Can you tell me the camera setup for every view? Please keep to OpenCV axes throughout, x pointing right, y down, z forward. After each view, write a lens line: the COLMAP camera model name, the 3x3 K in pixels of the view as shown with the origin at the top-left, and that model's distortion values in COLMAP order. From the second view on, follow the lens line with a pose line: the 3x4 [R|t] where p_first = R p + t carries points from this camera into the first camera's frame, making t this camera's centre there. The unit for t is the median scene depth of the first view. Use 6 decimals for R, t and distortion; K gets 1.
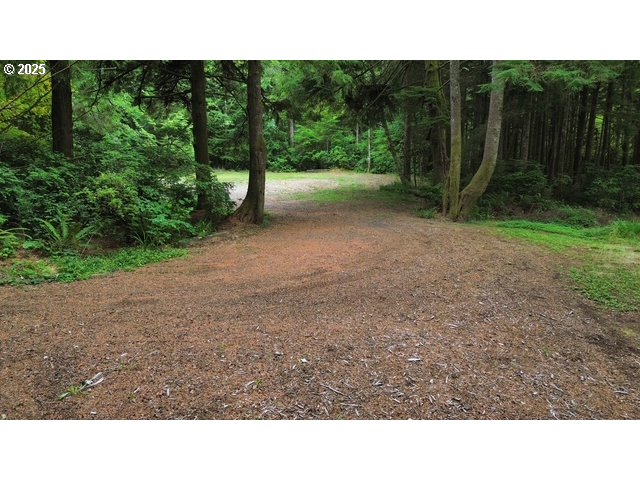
lens RADIAL K [[453.6, 0, 315.3], [0, 453.6, 241.5], [0, 0, 1]] dist [0.079465, -0.071896]
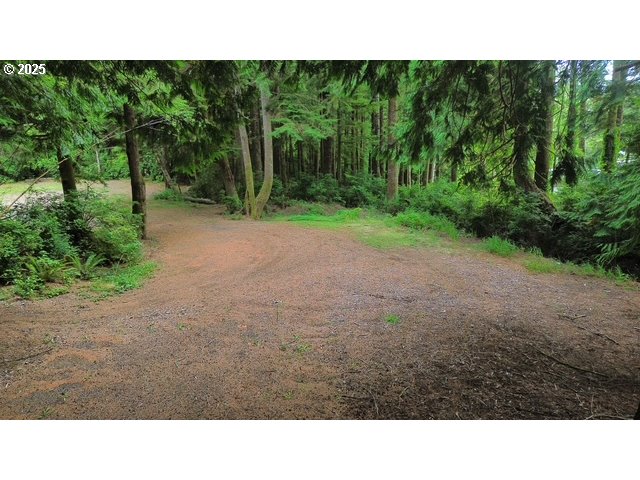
lens RADIAL K [[453.6, 0, 322.8], [0, 453.6, 241.6], [0, 0, 1]] dist [0.079465, -0.071896]
pose [[0.766842, -0.143538, 0.625579, -0.164014], [0.132677, 0.989071, 0.064304, -0.014319], [-0.627973, 0.033689, 0.777506, -0.103340]]
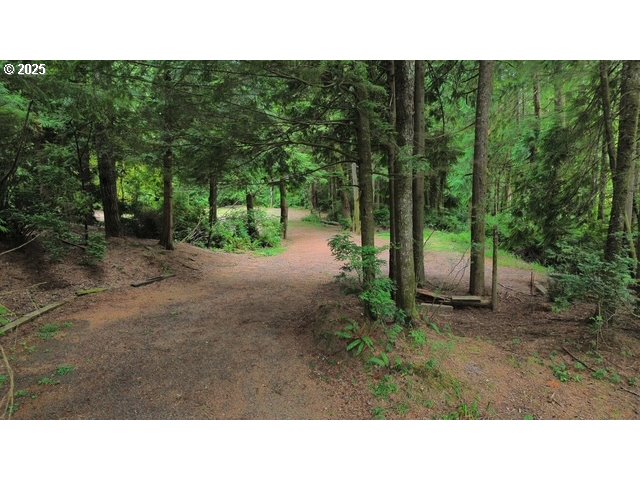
lens RADIAL K [[453.6, 0, 319.4], [0, 453.6, 241.9], [0, 0, 1]] dist [0.079465, -0.071896]
pose [[0.942233, -0.051185, 0.331024, -0.208515], [0.069732, 0.996578, -0.044390, 0.024817], [-0.327619, 0.064909, 0.942578, -0.344118]]
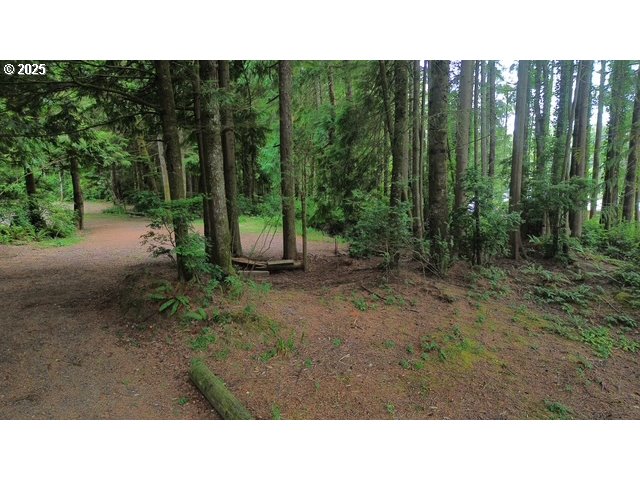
lens RADIAL K [[453.6, 0, 321.6], [0, 453.6, 243.2], [0, 0, 1]] dist [0.079465, -0.071896]
pose [[0.734453, -0.102824, 0.670825, -0.207708], [0.133846, 0.990988, 0.005357, 0.042383], [-0.665330, 0.085853, 0.741596, -0.341938]]
